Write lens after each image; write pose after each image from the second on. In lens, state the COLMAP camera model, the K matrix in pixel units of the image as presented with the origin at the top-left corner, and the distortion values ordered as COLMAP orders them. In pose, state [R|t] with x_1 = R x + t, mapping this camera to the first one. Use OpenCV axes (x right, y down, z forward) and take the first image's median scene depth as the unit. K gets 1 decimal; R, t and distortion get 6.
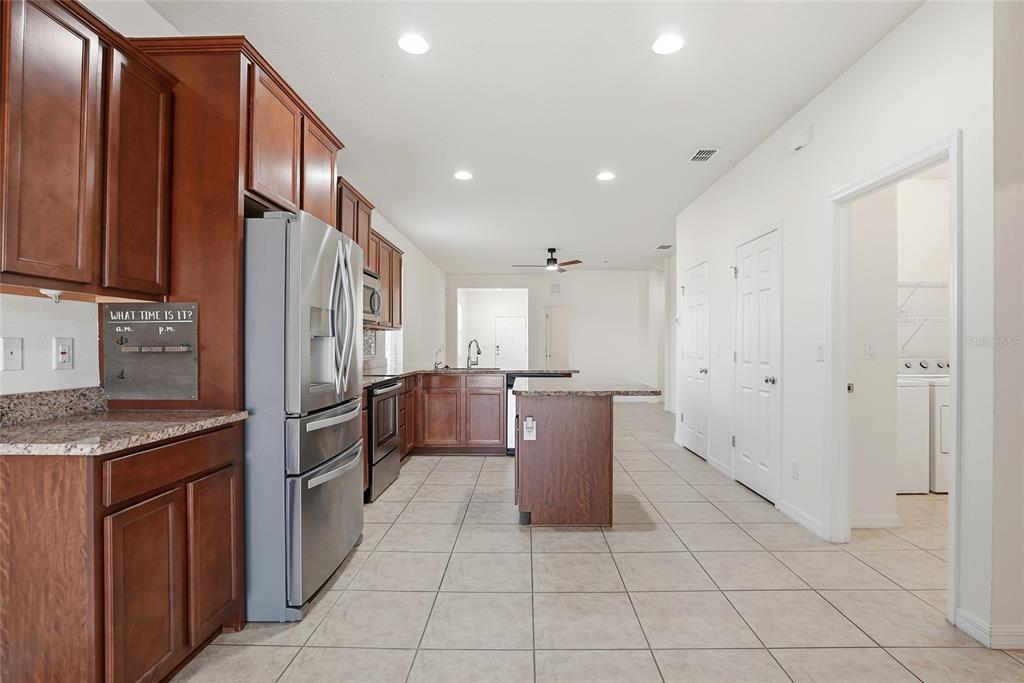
lens RADIAL K [[493.9, 0, 522.1], [0, 493.9, 340.5], [0, 0, 1]] dist [-0.064546, 0.024815]
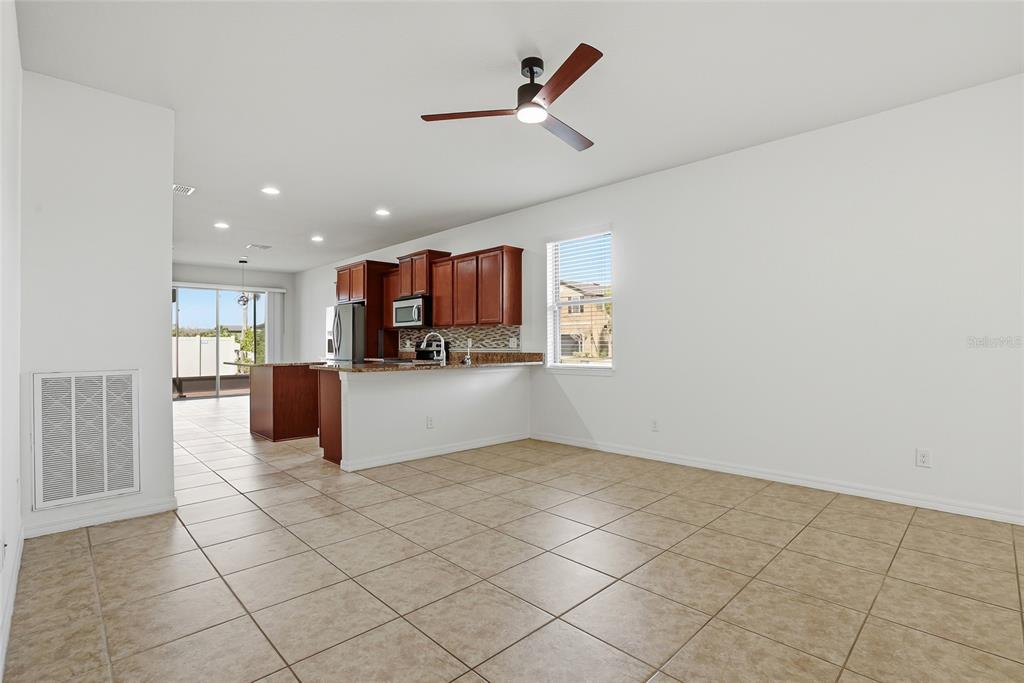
lens RADIAL K [[484.9, 0, 512.0], [0, 484.9, 341.5], [0, 0, 1]] dist [-0.063702, 0.024343]
pose [[-0.711633, -0.001646, -0.702550, 0.865519], [0.010861, 0.999852, -0.013343, 0.056243], [0.702468, -0.017126, -0.711510, 3.455749]]
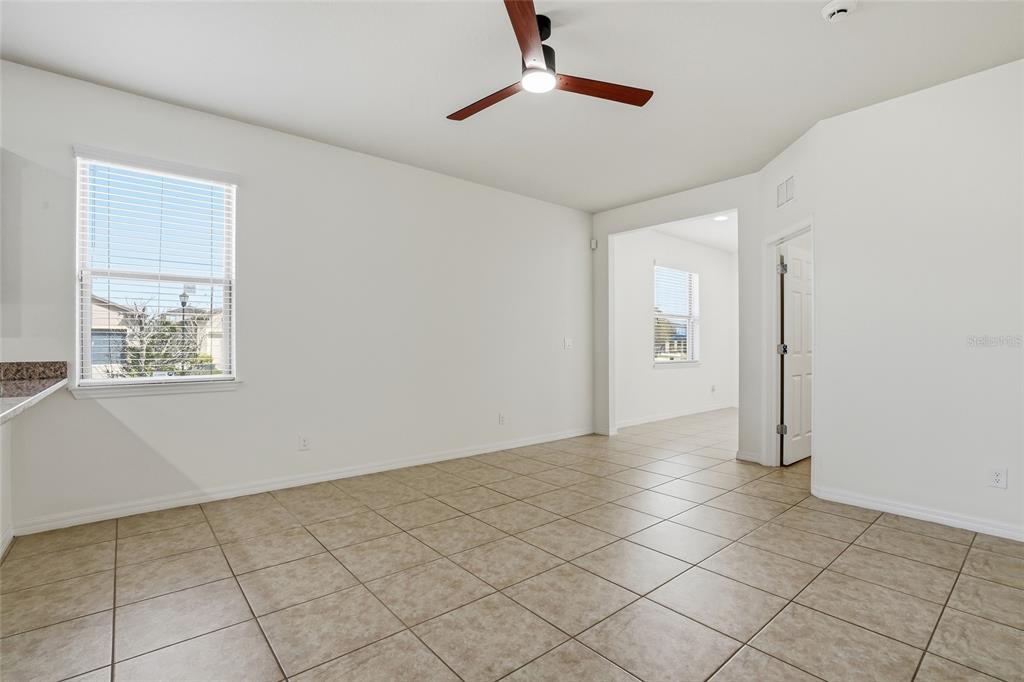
lens RADIAL K [[475.2, 0, 512.0], [0, 475.2, 341.0], [0, 0, 1]] dist [-0.062933, 0.023736]
pose [[0.647641, -0.006935, -0.761914, 0.762535], [0.008452, 0.999962, -0.001917, 0.043911], [0.761899, -0.005198, 0.647675, 2.246928]]
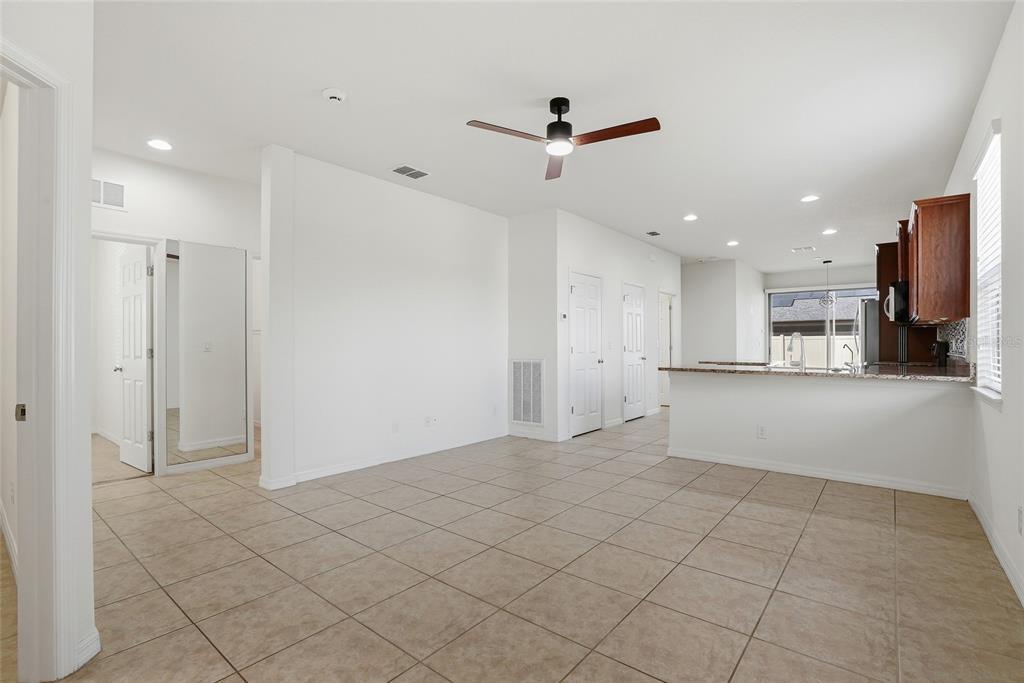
lens RADIAL K [[475.2, 0, 512.0], [0, 475.2, 341.5], [0, 0, 1]] dist [-0.062933, 0.023736]
pose [[-0.778698, 0.002323, 0.627394, -0.420952], [-0.005673, 0.999926, -0.010743, 0.043130], [-0.627373, -0.011924, -0.778628, 3.718368]]
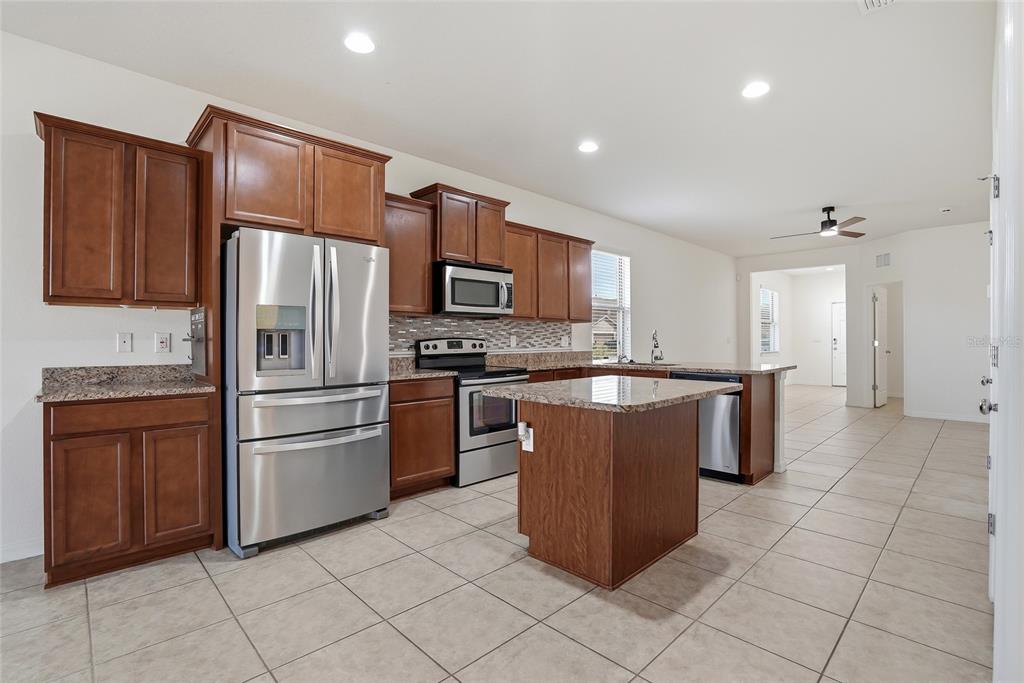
lens RADIAL K [[475.2, 0, 512.0], [0, 475.2, 341.5], [0, 0, 1]] dist [-0.062933, 0.023736]
pose [[0.701691, 0.000818, -0.712481, 0.622443], [0.009730, 0.999895, 0.010730, 0.011737], [0.712415, -0.014462, 0.701609, 0.474010]]
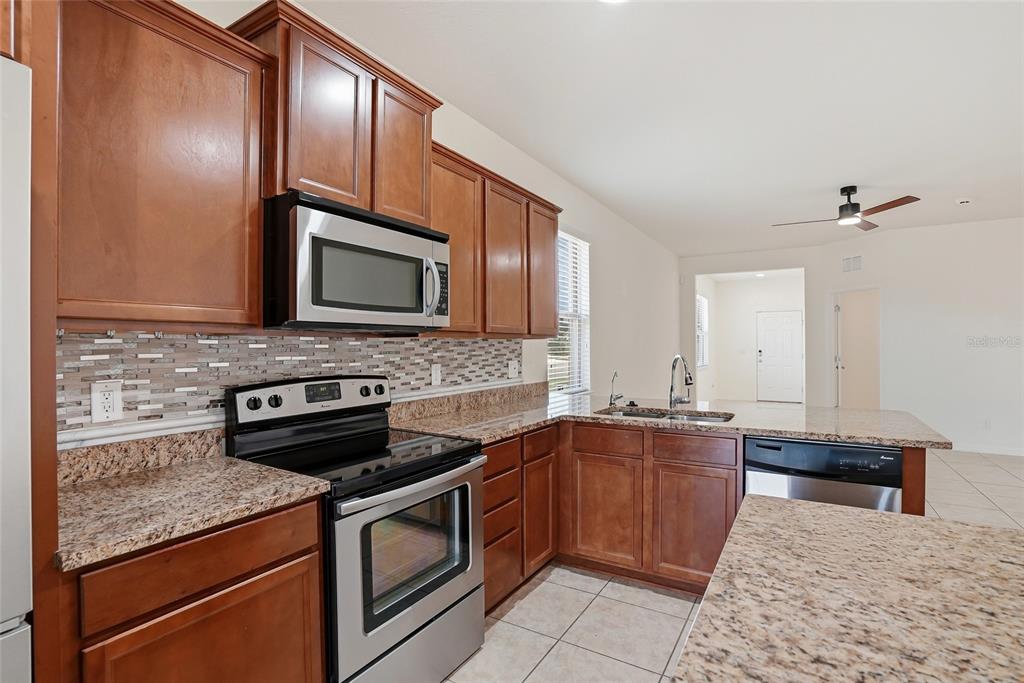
lens RADIAL K [[484.9, 0, 512.0], [0, 484.9, 341.5], [0, 0, 1]] dist [-0.063702, 0.024343]
pose [[0.854316, -0.007397, -0.519702, 0.027025], [0.009414, 0.999955, 0.001242, -0.036227], [0.519669, -0.005953, 0.854347, 0.942696]]
